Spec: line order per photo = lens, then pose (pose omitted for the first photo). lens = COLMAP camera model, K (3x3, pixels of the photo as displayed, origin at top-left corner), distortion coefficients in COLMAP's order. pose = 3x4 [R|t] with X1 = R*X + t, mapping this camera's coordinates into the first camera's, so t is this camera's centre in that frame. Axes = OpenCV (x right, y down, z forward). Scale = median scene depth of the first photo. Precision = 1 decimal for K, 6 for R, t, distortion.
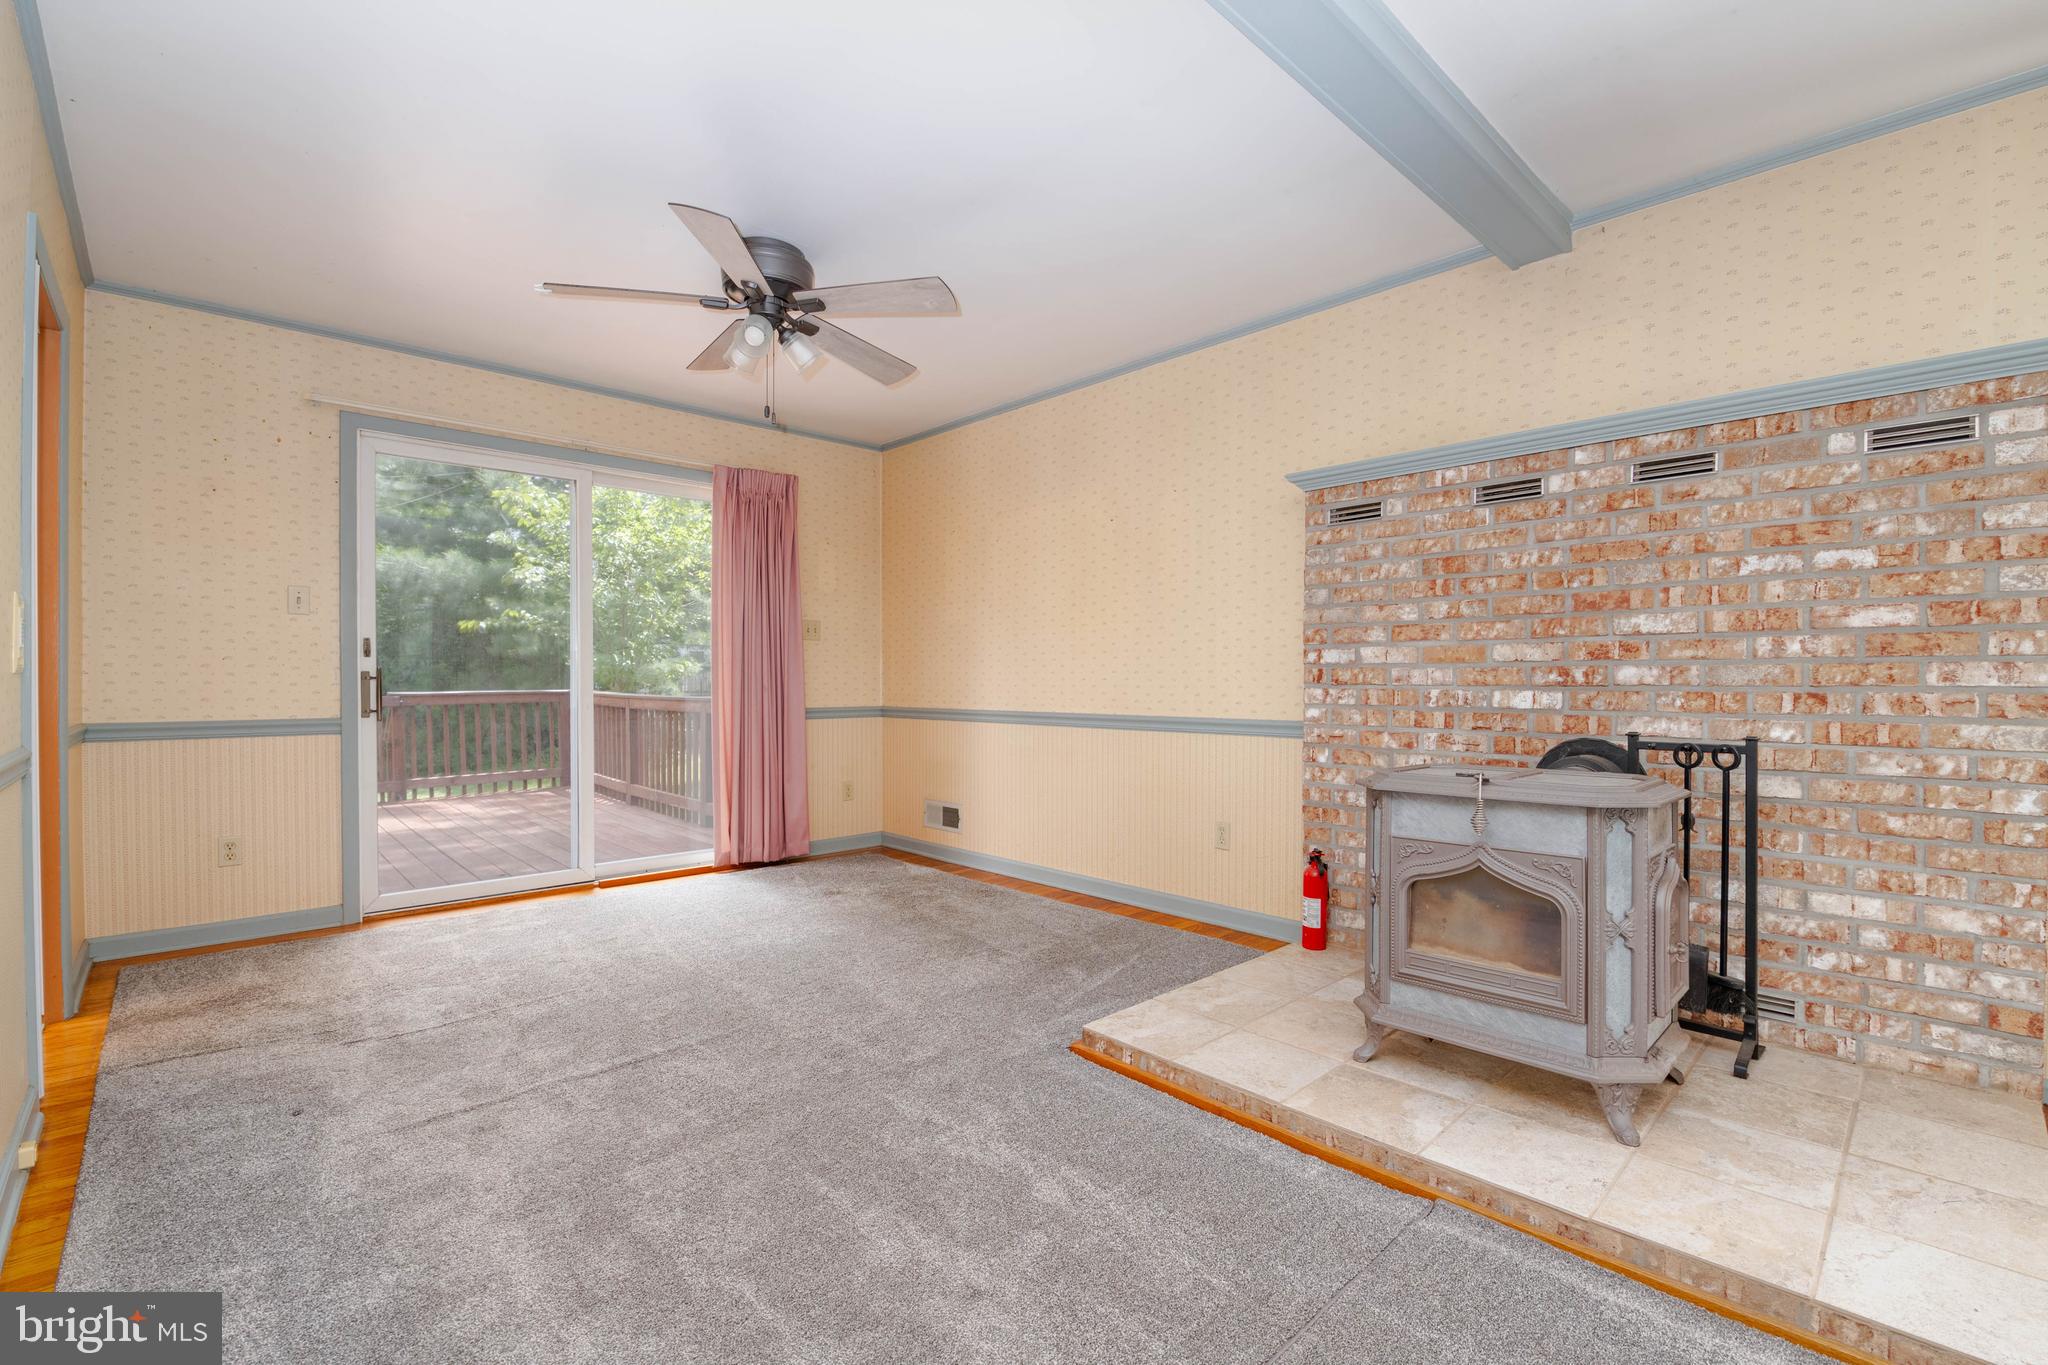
lens RADIAL K [[883.7, 0, 1054.0], [0, 883.7, 686.3], [0, 0, 1]] dist [-0.001514, -0.000867]
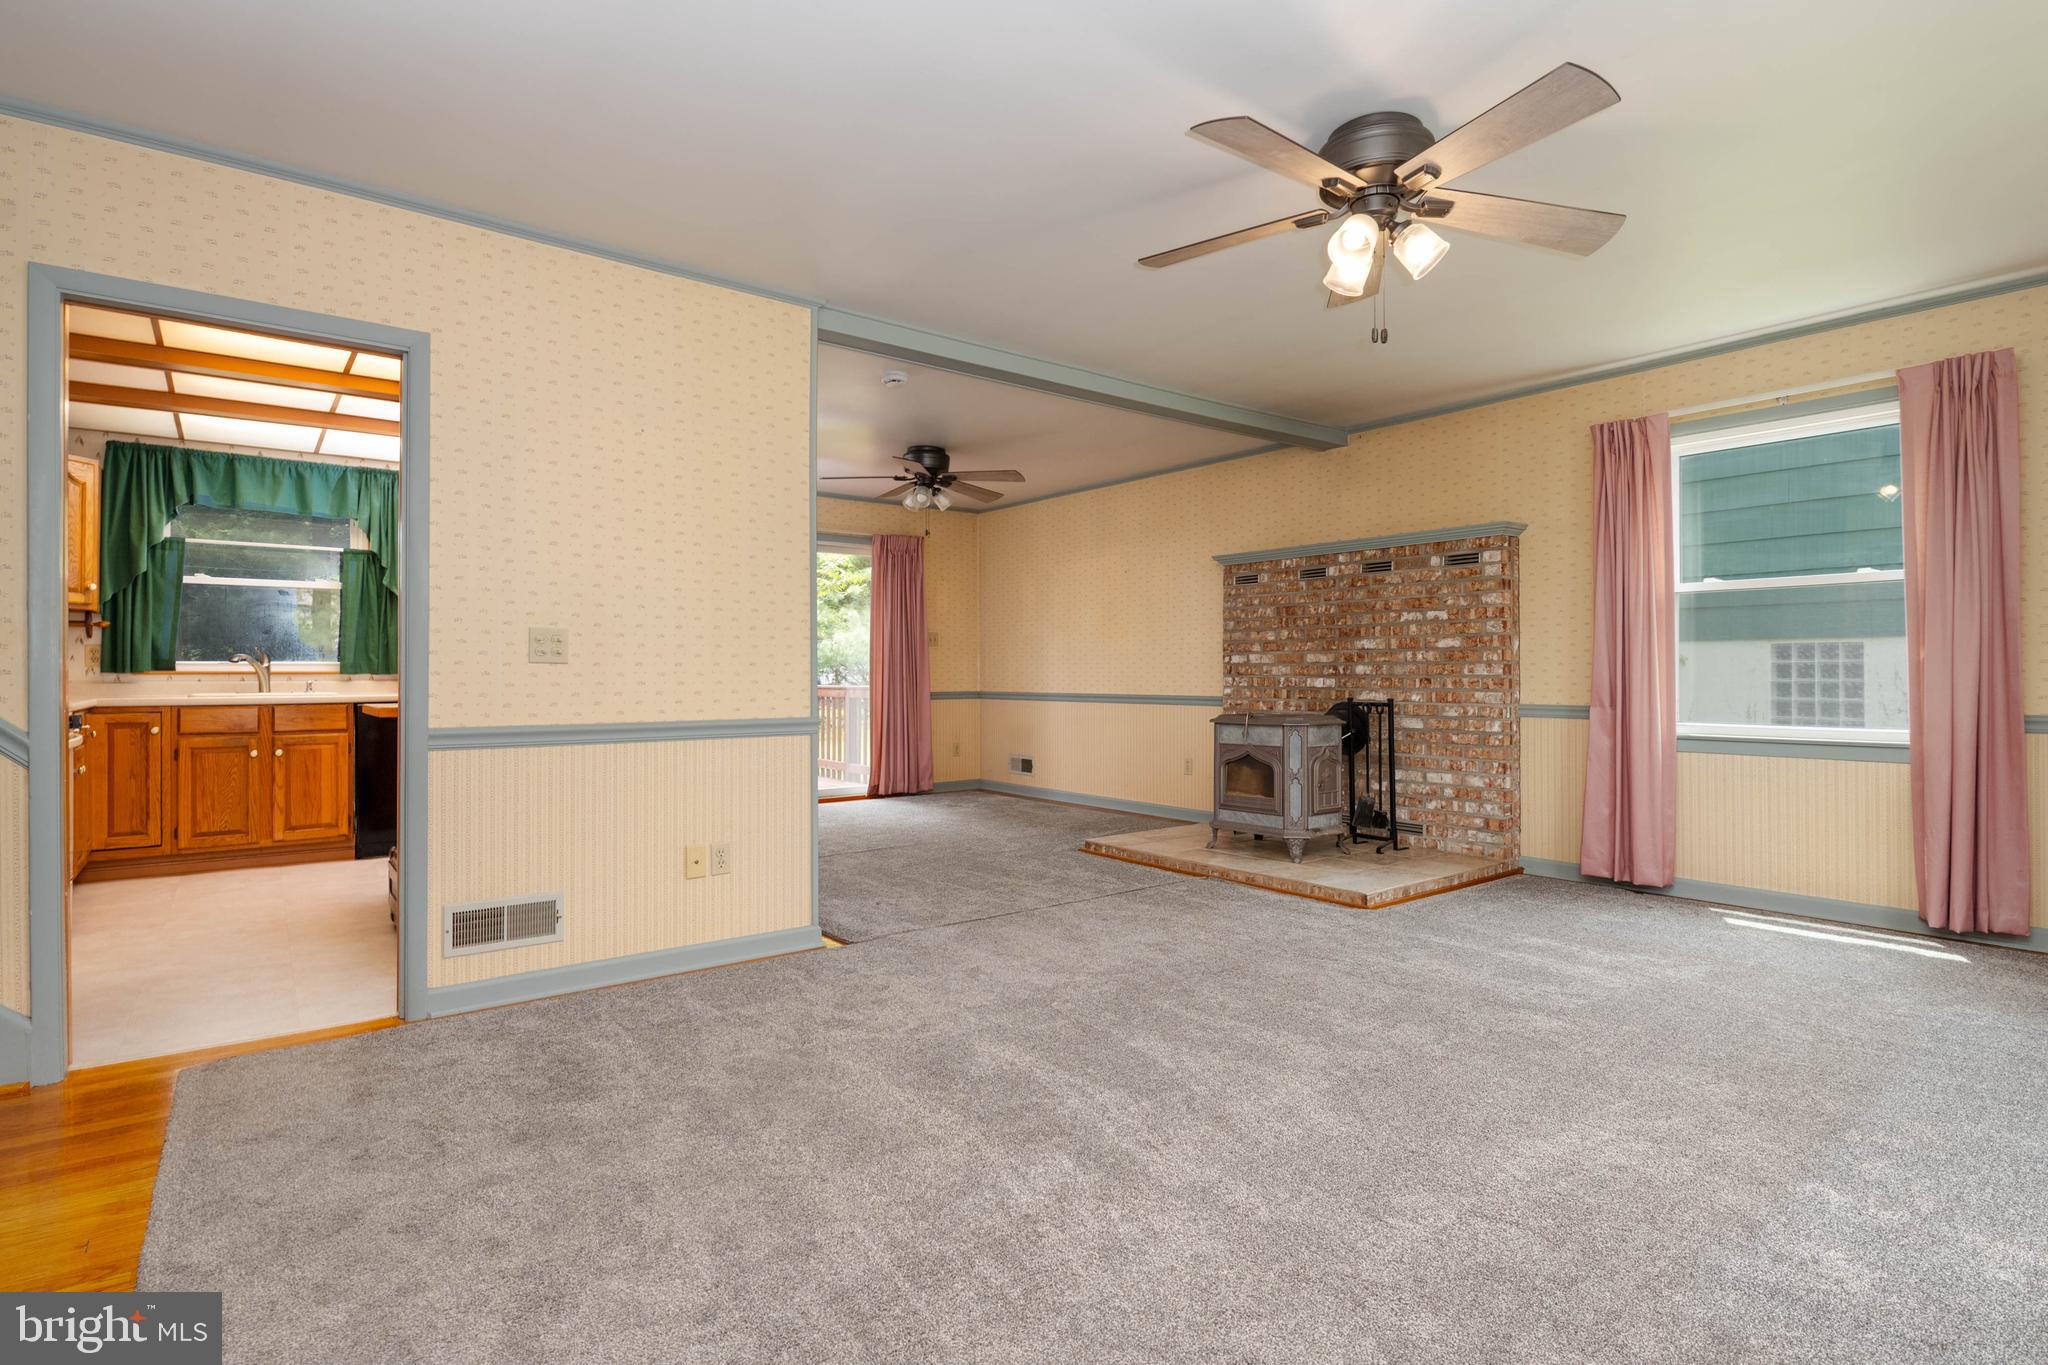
lens RADIAL K [[989.3, 0, 1026.1], [0, 989.3, 673.6], [0, 0, 1]] dist [0.000656, -0.000203]
pose [[0.992065, -0.004194, -0.125657, 0.192519], [0.003592, 0.999981, -0.005013, 0.004593], [0.125676, 0.004522, 0.992061, -1.368354]]
